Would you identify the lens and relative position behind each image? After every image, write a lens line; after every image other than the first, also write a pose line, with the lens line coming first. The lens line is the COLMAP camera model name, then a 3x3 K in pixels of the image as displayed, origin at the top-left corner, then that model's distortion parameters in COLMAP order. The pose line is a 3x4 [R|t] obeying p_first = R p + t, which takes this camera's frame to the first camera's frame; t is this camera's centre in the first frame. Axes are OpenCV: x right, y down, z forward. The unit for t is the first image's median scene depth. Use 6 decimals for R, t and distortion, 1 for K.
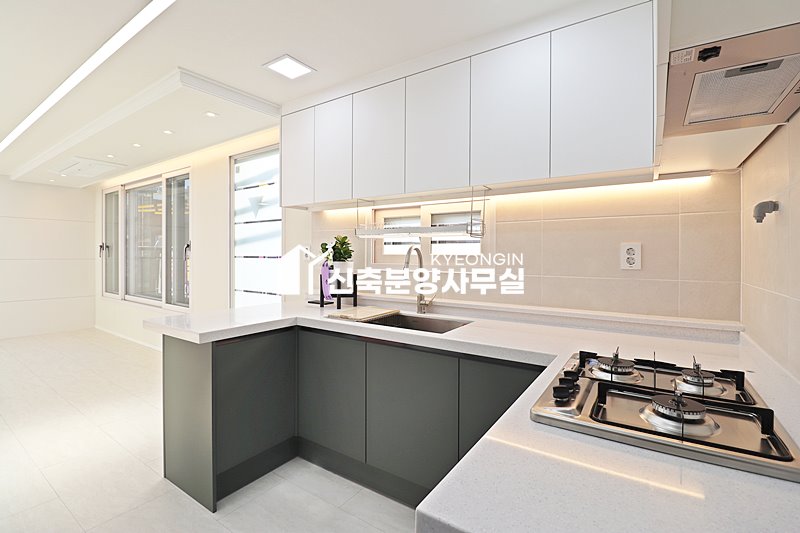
lens RADIAL K [[367.5, 0, 402.9], [0, 367.5, 258.9], [0, 0, 1]] dist [0.000404, -0.015777]
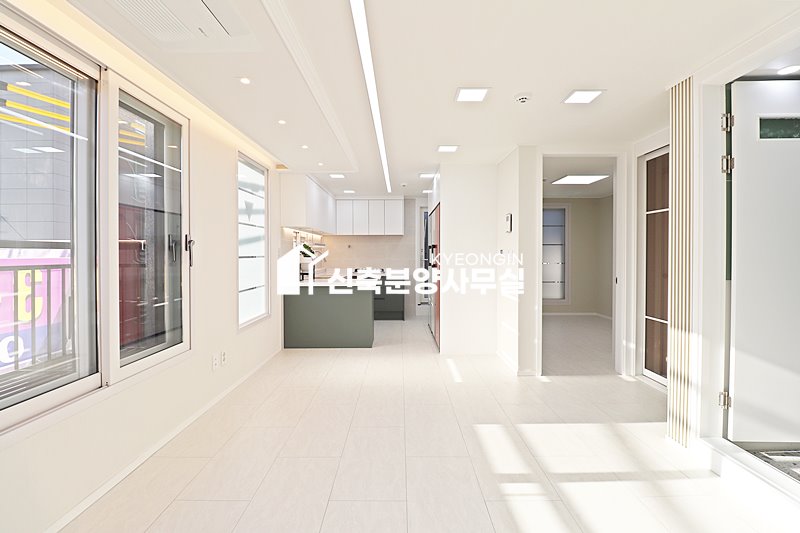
lens RADIAL K [[372.7, 0, 398.0], [0, 372.7, 257.3], [0, 0, 1]] dist [0.000988, -0.016677]
pose [[-0.557654, -0.014154, 0.829953, -1.204678], [0.004469, 0.999789, 0.020053, -0.018557], [-0.830062, 0.014891, -0.557473, 0.965003]]
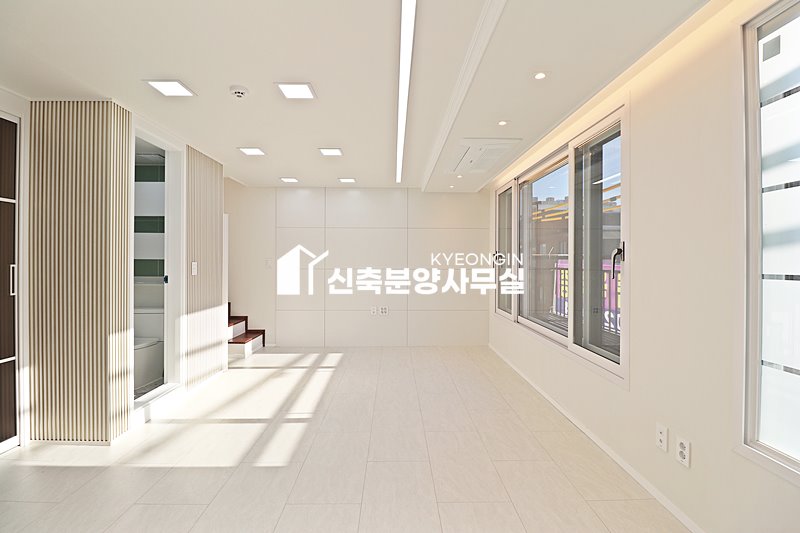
lens RADIAL K [[368.3, 0, 401.2], [0, 368.3, 260.1], [0, 0, 1]] dist [-0.000414, -0.014293]
pose [[0.582726, -0.004995, -0.812654, -0.300476], [-0.008360, 0.999891, -0.012141, -0.011915], [0.812626, 0.013868, 0.582621, 0.379988]]
